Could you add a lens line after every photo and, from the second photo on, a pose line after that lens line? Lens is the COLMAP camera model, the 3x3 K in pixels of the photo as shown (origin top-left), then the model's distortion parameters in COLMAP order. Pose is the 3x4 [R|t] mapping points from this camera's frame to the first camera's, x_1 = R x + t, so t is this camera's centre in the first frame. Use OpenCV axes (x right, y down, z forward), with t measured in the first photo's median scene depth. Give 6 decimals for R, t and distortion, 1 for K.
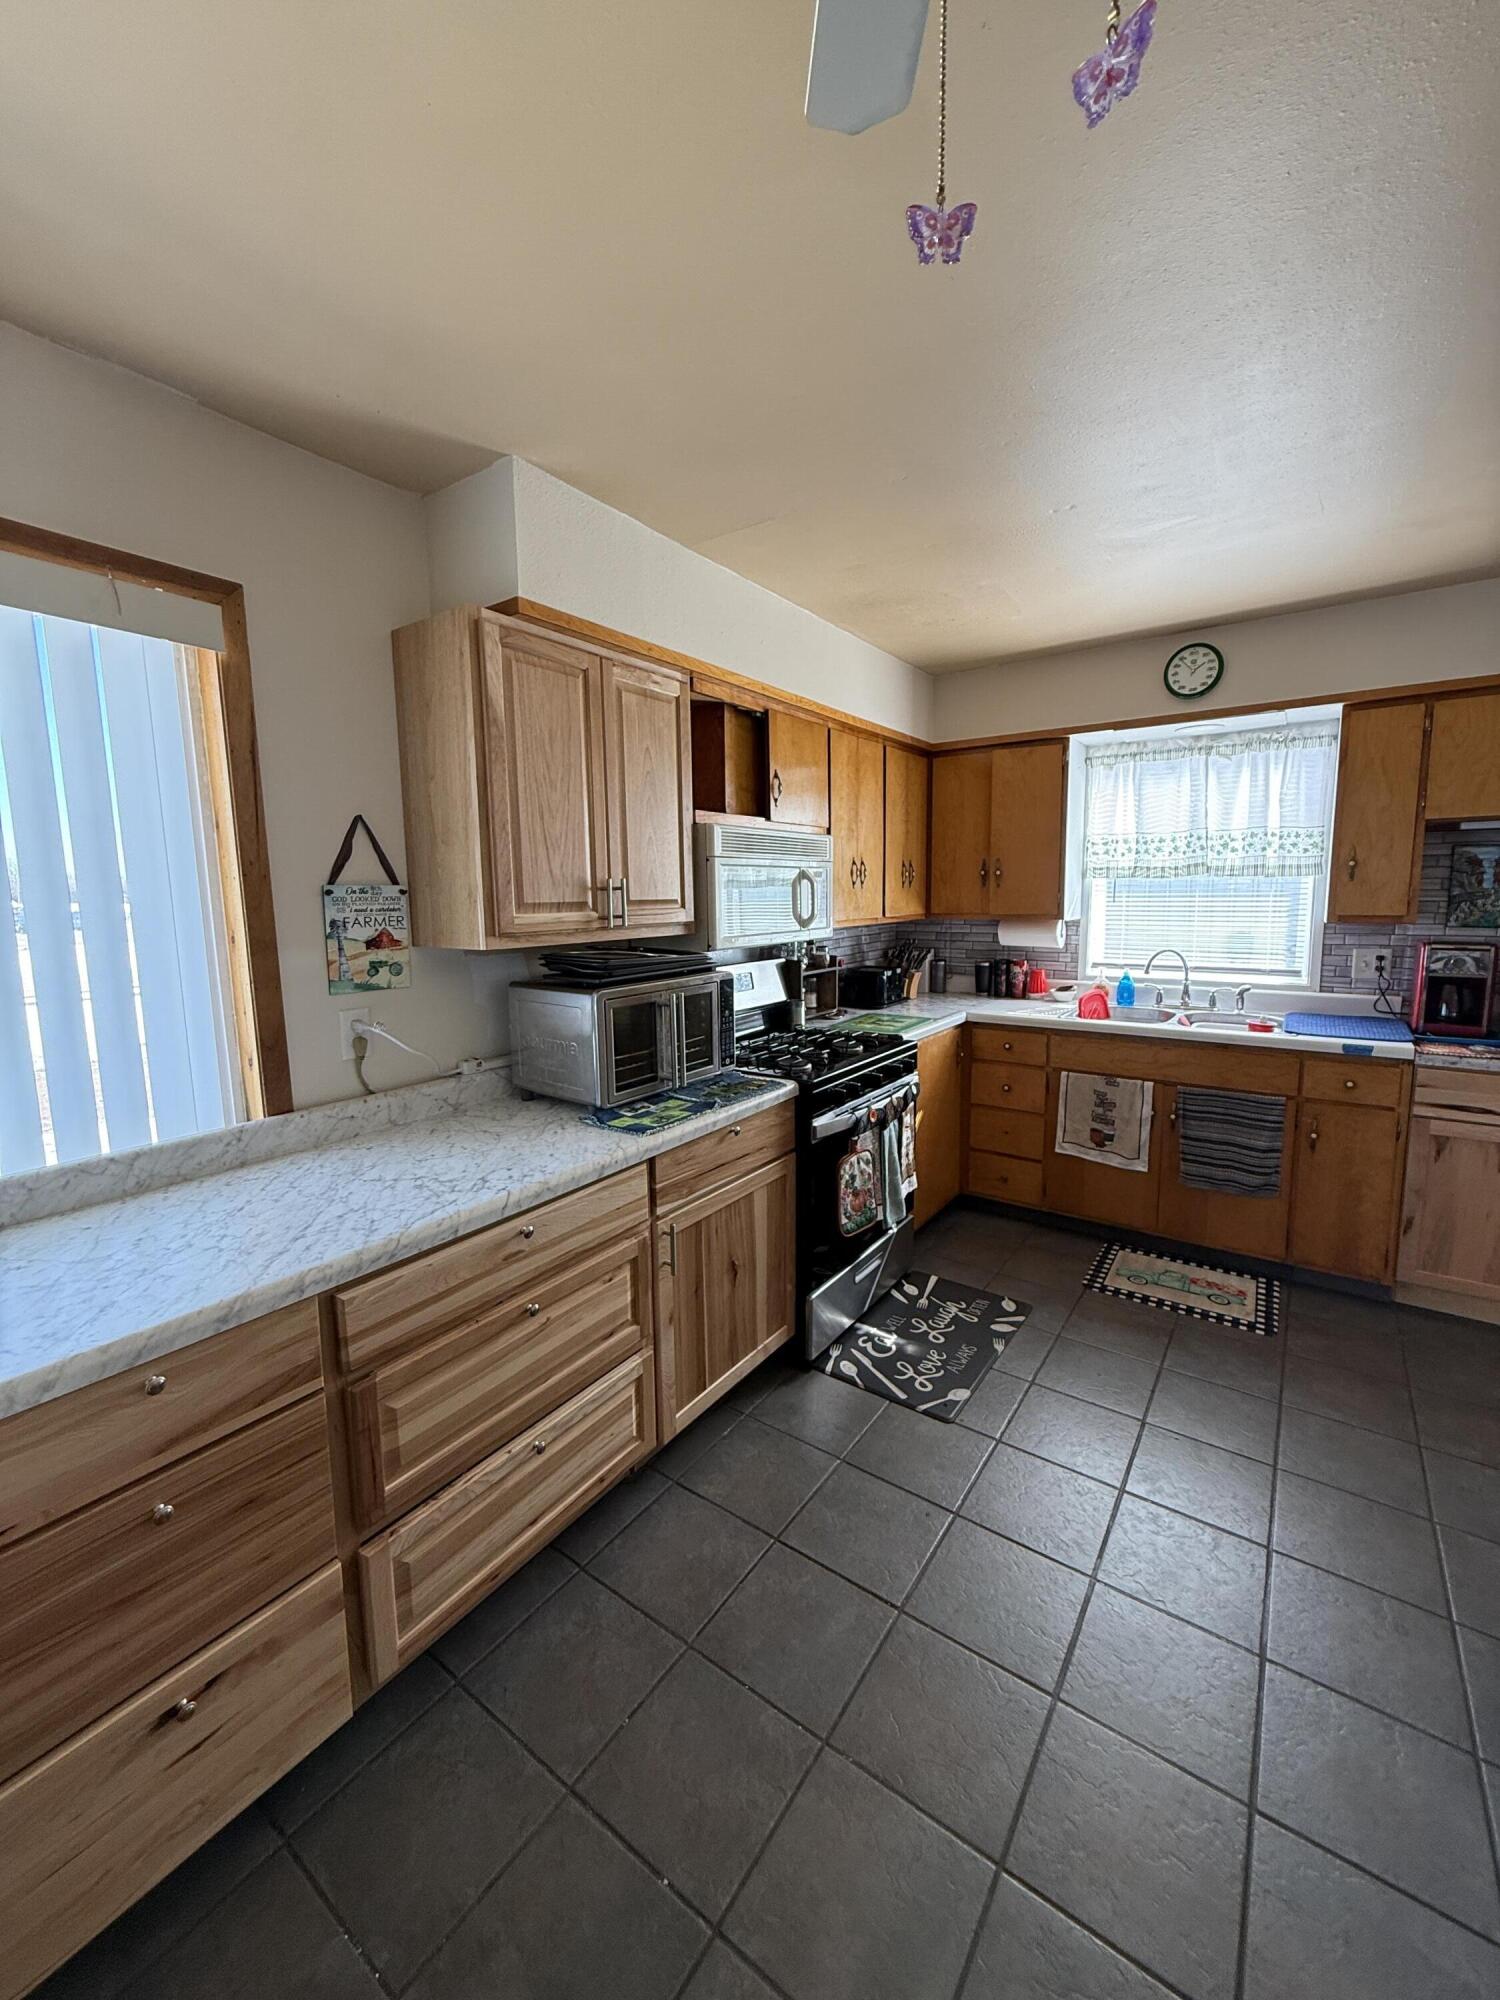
lens RADIAL K [[790.7, 0, 752.7], [0, 790.7, 993.5], [0, 0, 1]] dist [-0.000148, -0.000470]
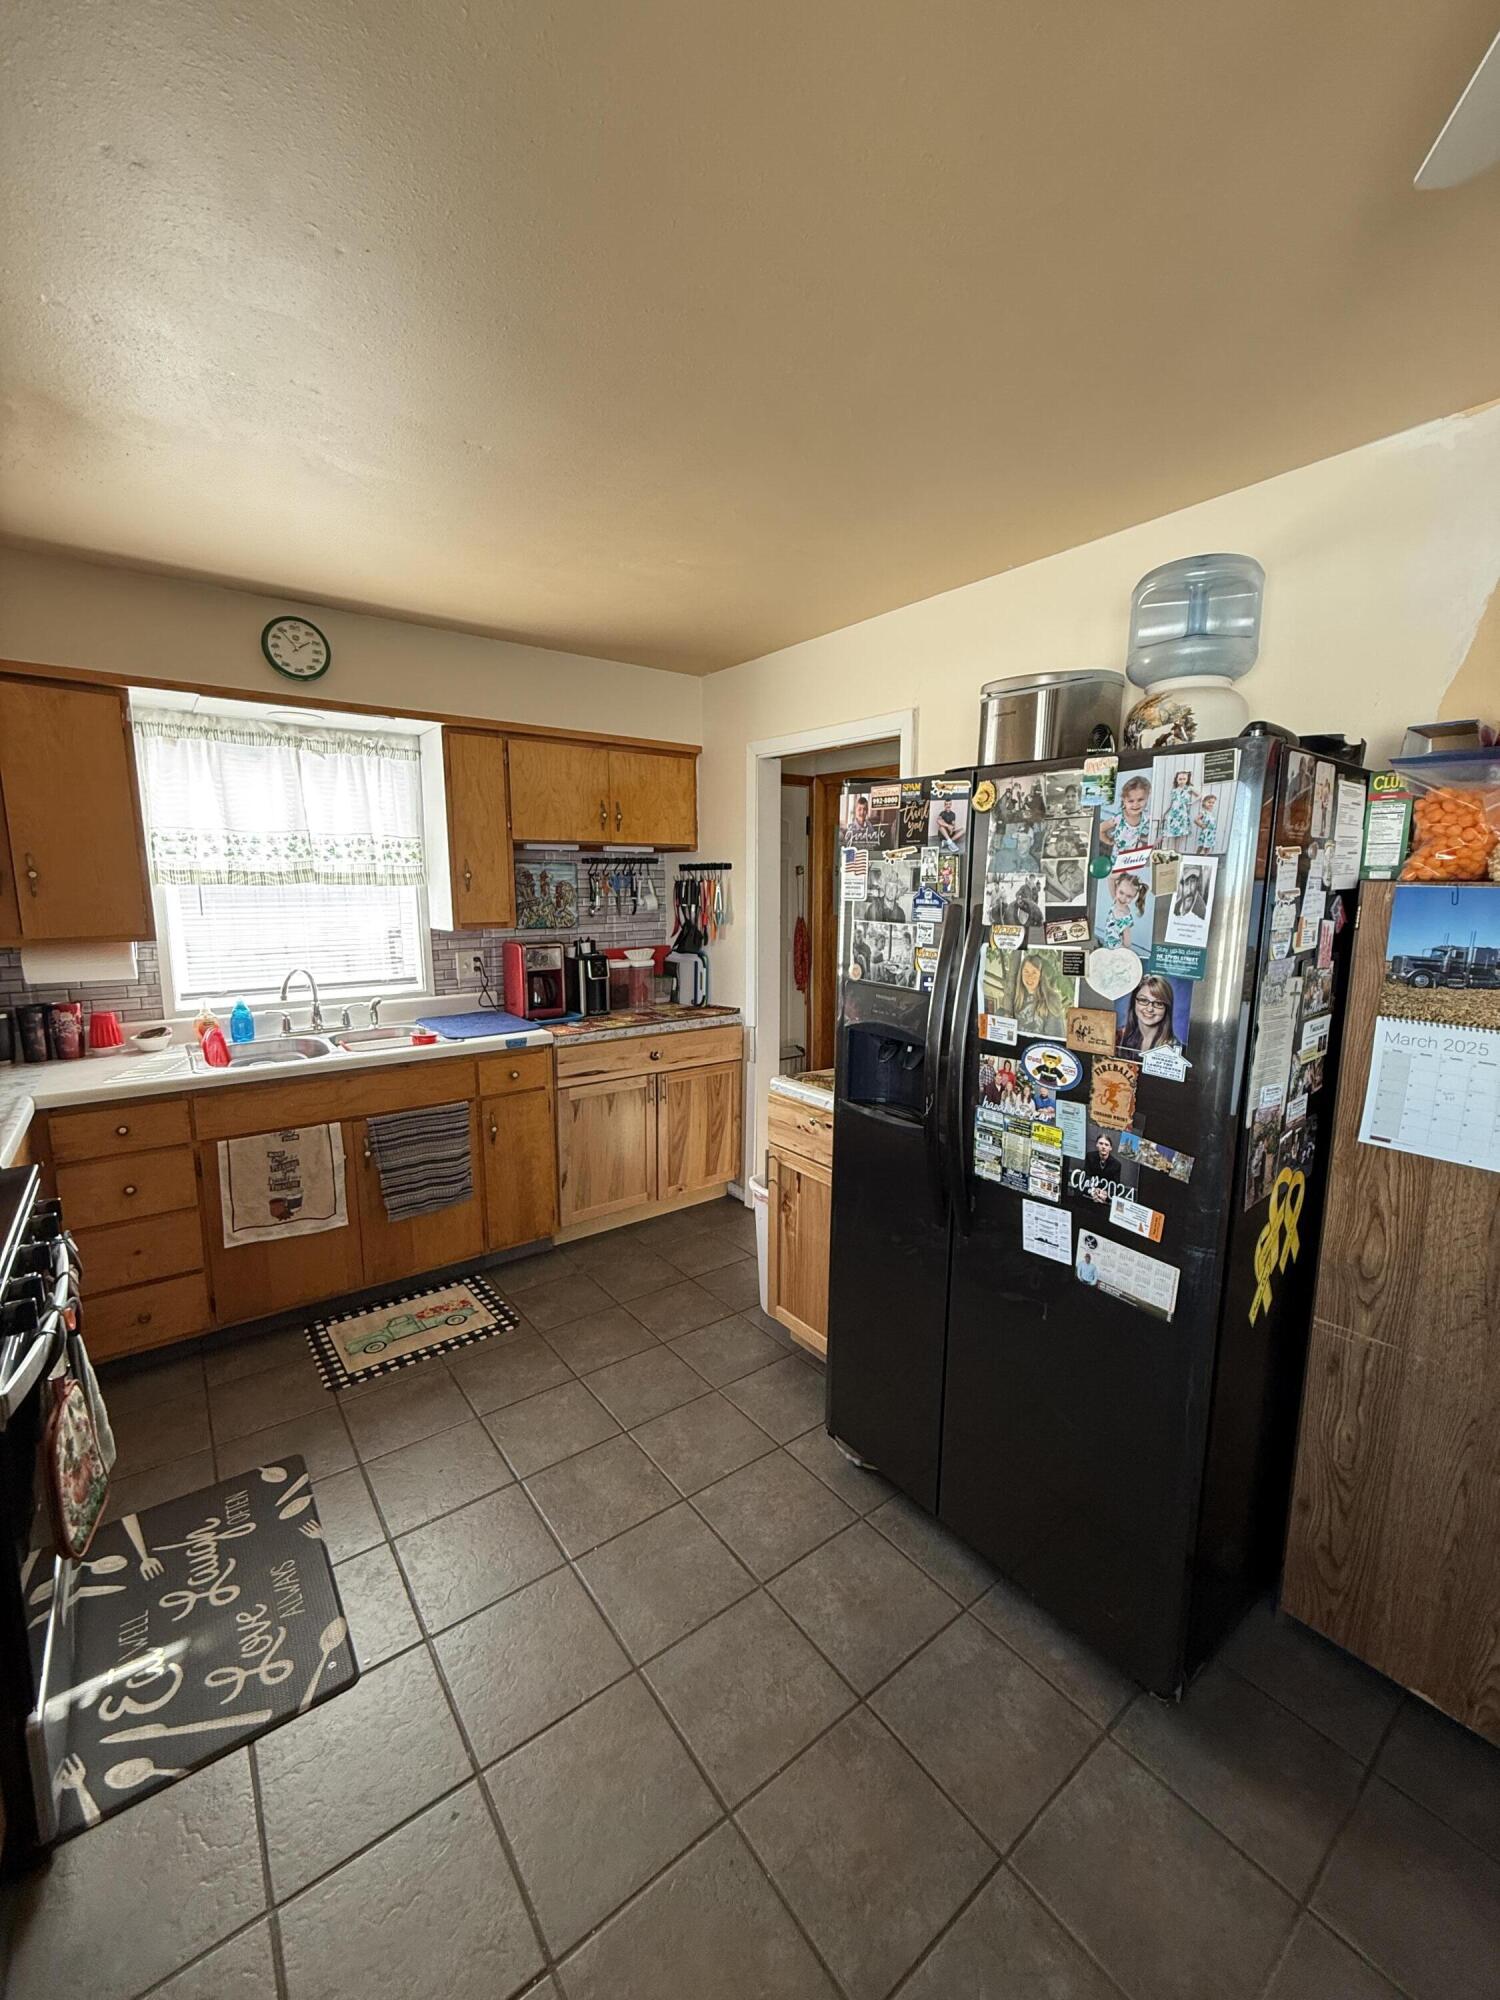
lens RADIAL K [[790.7, 0, 752.7], [0, 790.7, 993.5], [0, 0, 1]] dist [-0.000148, -0.000470]
pose [[0.297367, -0.121285, 0.947028, -0.171688], [0.119138, 0.988860, 0.089233, -0.053554], [-0.947301, 0.086292, 0.308504, 0.304029]]
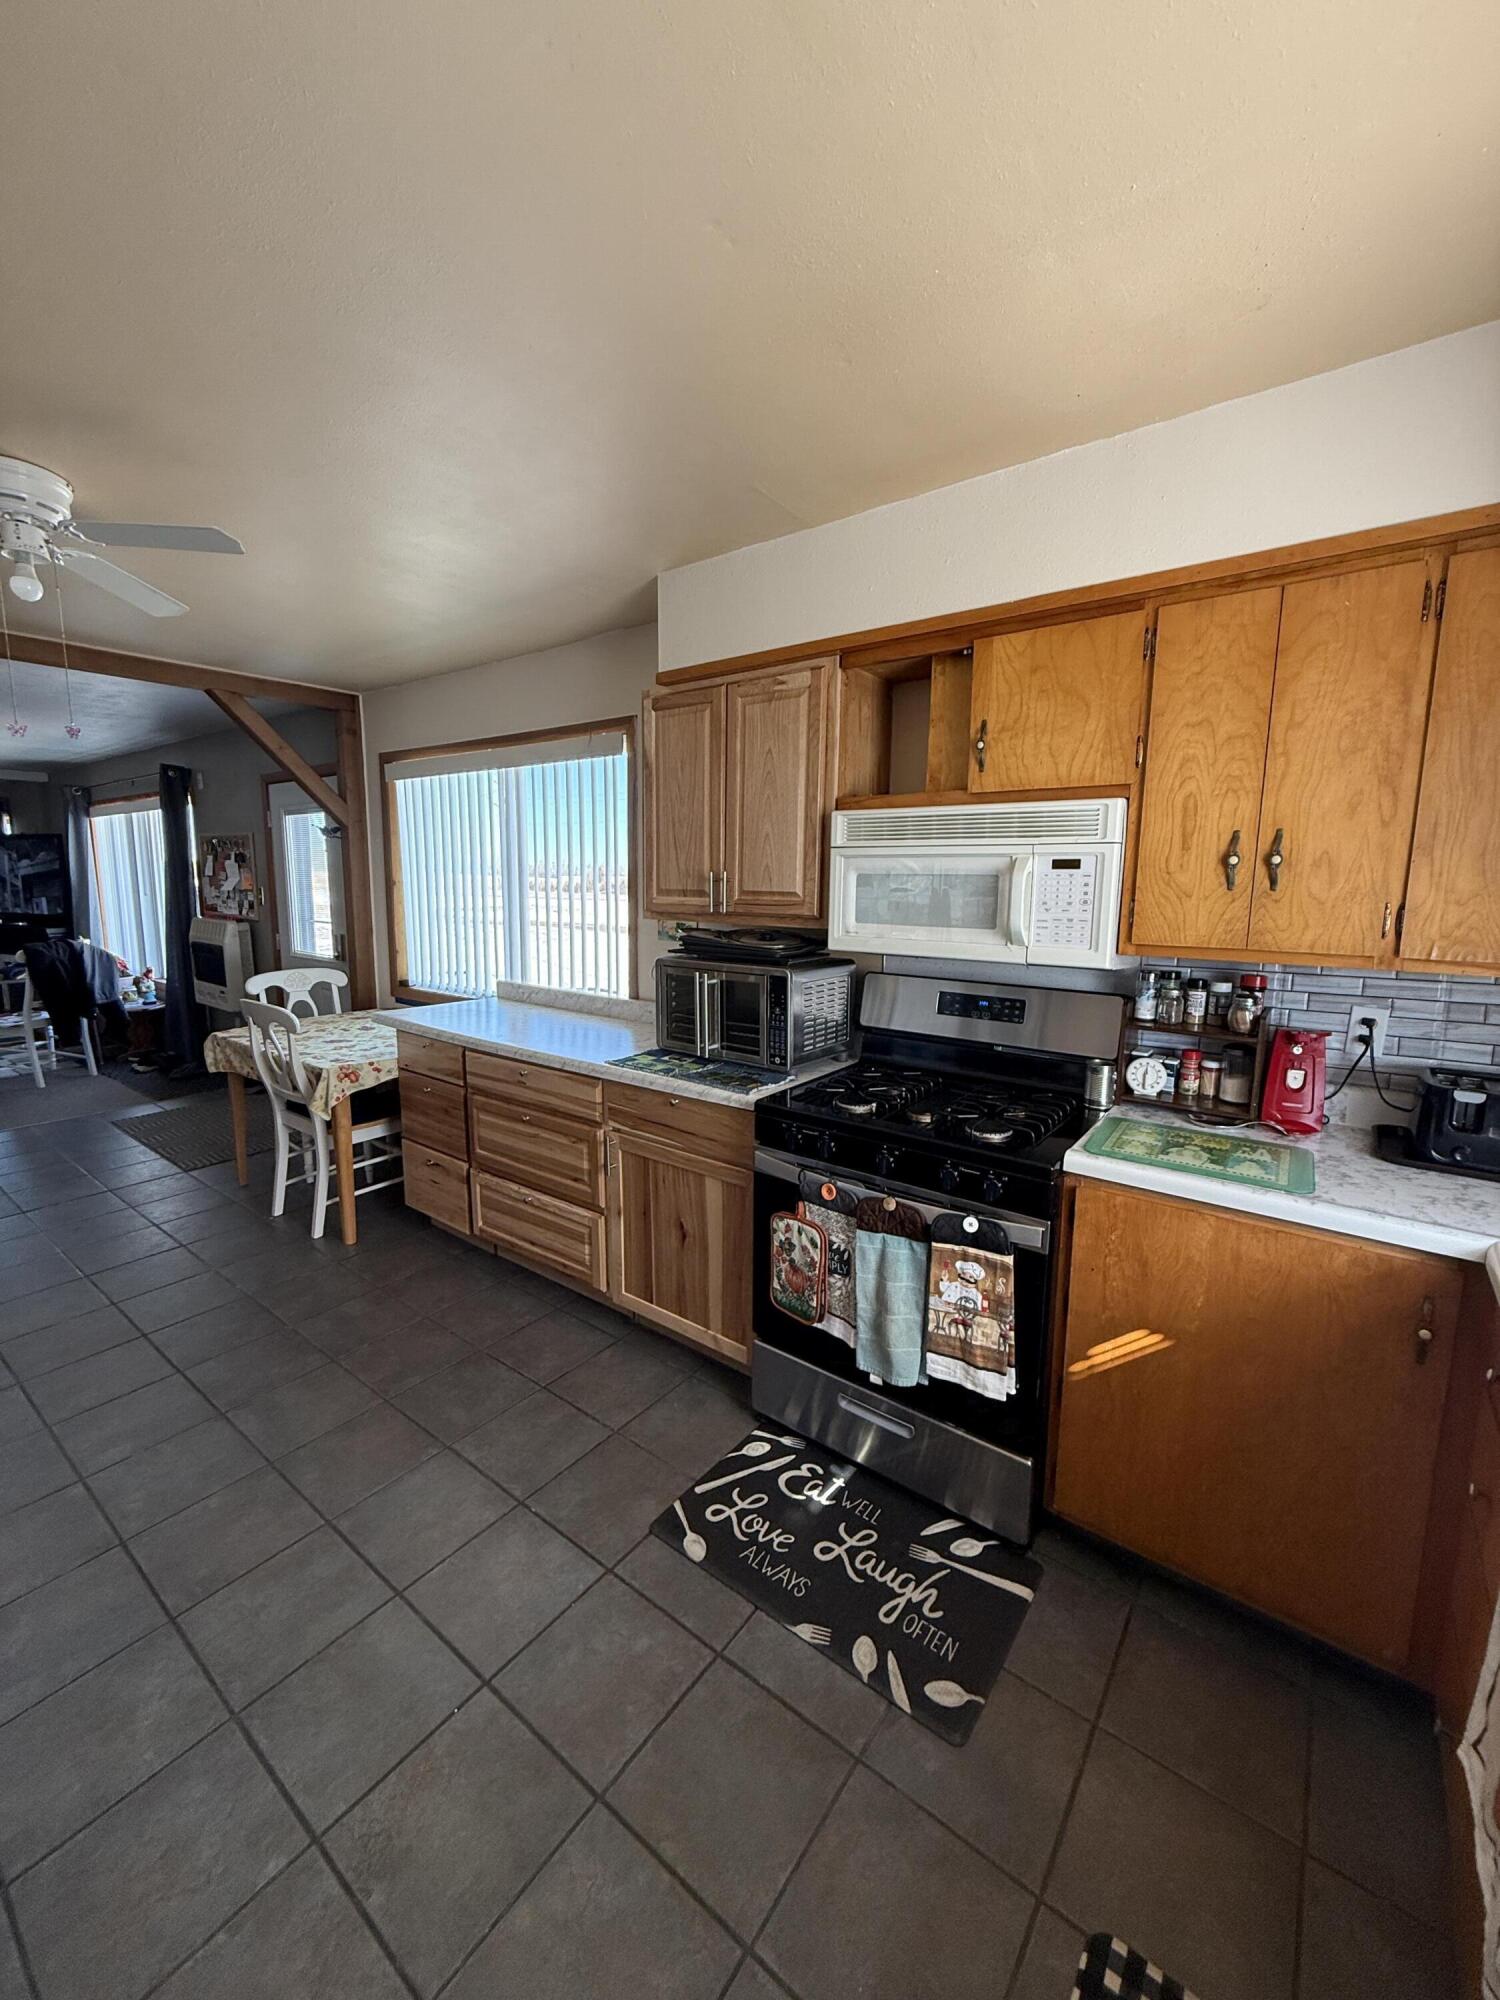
lens RADIAL K [[790.7, 0, 752.7], [0, 790.7, 993.5], [0, 0, 1]] dist [-0.000148, -0.000470]
pose [[-0.025577, 0.157794, -0.987141, 0.730926], [-0.139522, 0.977236, 0.159826, -0.116211], [0.989889, 0.141815, -0.002979, 0.769308]]
